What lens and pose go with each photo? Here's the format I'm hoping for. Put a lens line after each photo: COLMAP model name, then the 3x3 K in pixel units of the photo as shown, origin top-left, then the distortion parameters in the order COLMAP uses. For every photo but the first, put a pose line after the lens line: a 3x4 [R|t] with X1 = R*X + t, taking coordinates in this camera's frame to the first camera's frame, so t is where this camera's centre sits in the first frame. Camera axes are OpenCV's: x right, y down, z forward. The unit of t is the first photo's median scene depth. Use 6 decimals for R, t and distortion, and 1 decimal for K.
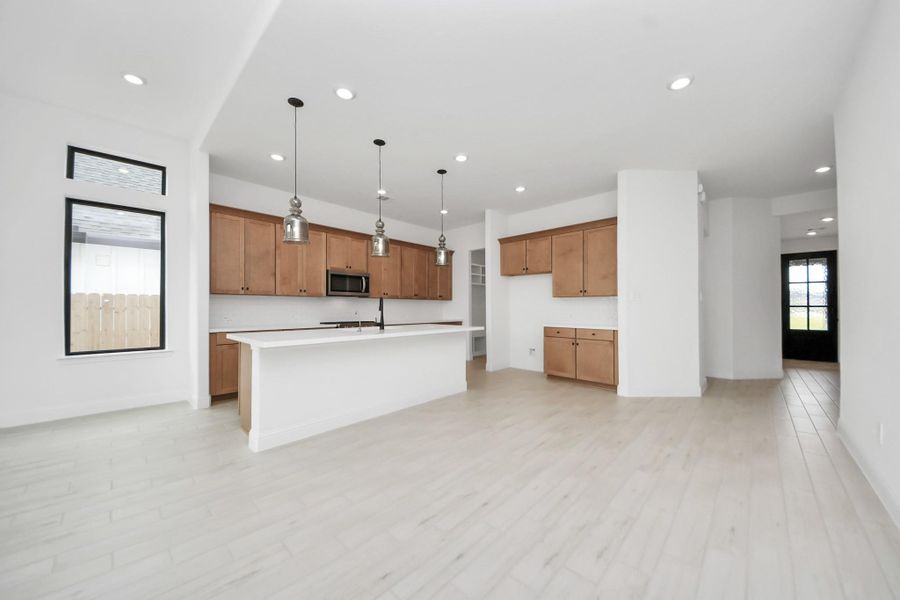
lens RADIAL K [[317.2, 0, 454.7], [0, 317.2, 306.4], [0, 0, 1]] dist [-0.008907, -0.004288]
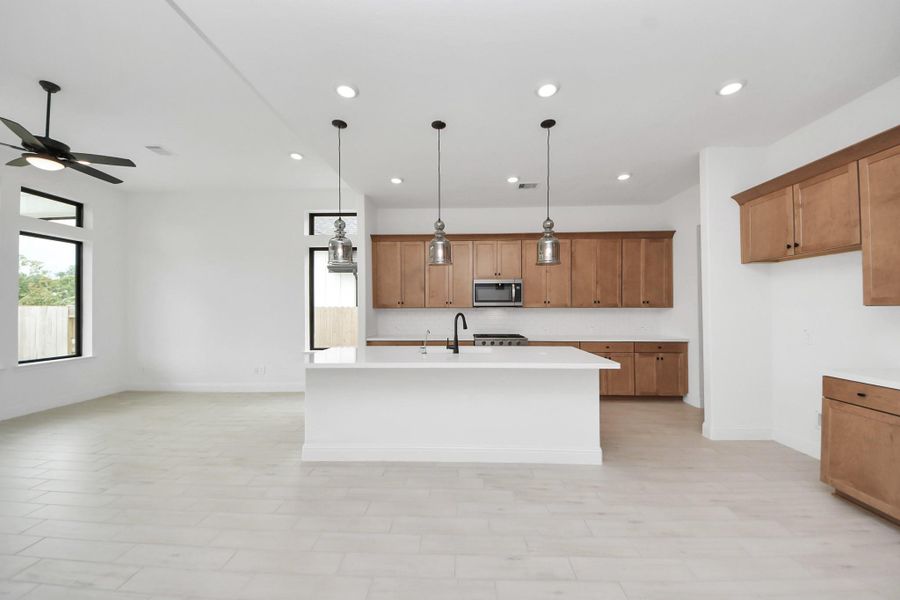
lens RADIAL K [[317.2, 0, 451.1], [0, 317.2, 304.7], [0, 0, 1]] dist [-0.008907, -0.004288]
pose [[0.650896, -0.013045, -0.759055, 0.261691], [0.007703, 0.999914, -0.010579, -0.029879], [0.759128, 0.001039, 0.650941, 0.326867]]
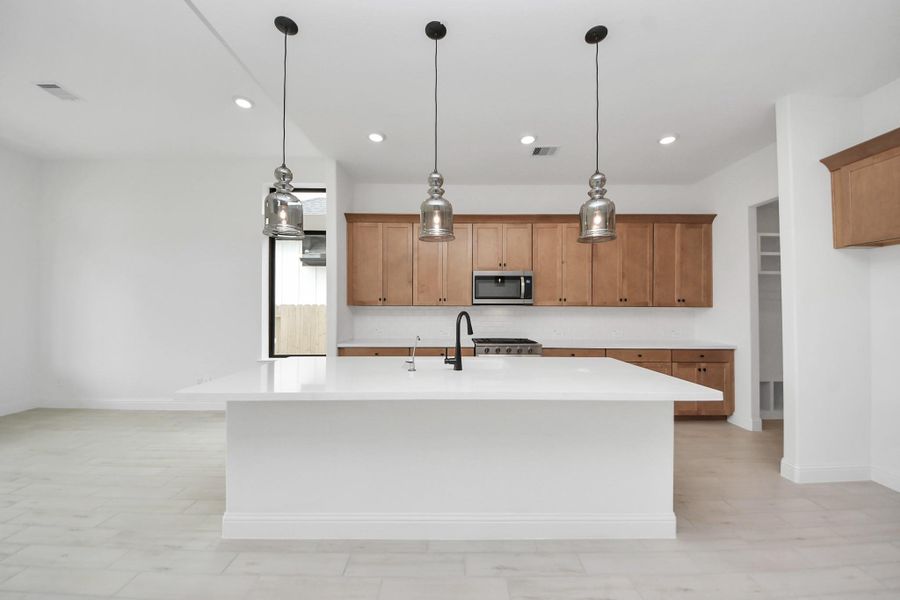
lens RADIAL K [[317.2, 0, 450.8], [0, 317.2, 305.3], [0, 0, 1]] dist [-0.008907, -0.004288]
pose [[0.681222, -0.008107, -0.732032, 0.115034], [0.001528, 0.999952, -0.009653, -0.024583], [0.732075, 0.005458, 0.681202, 0.430736]]
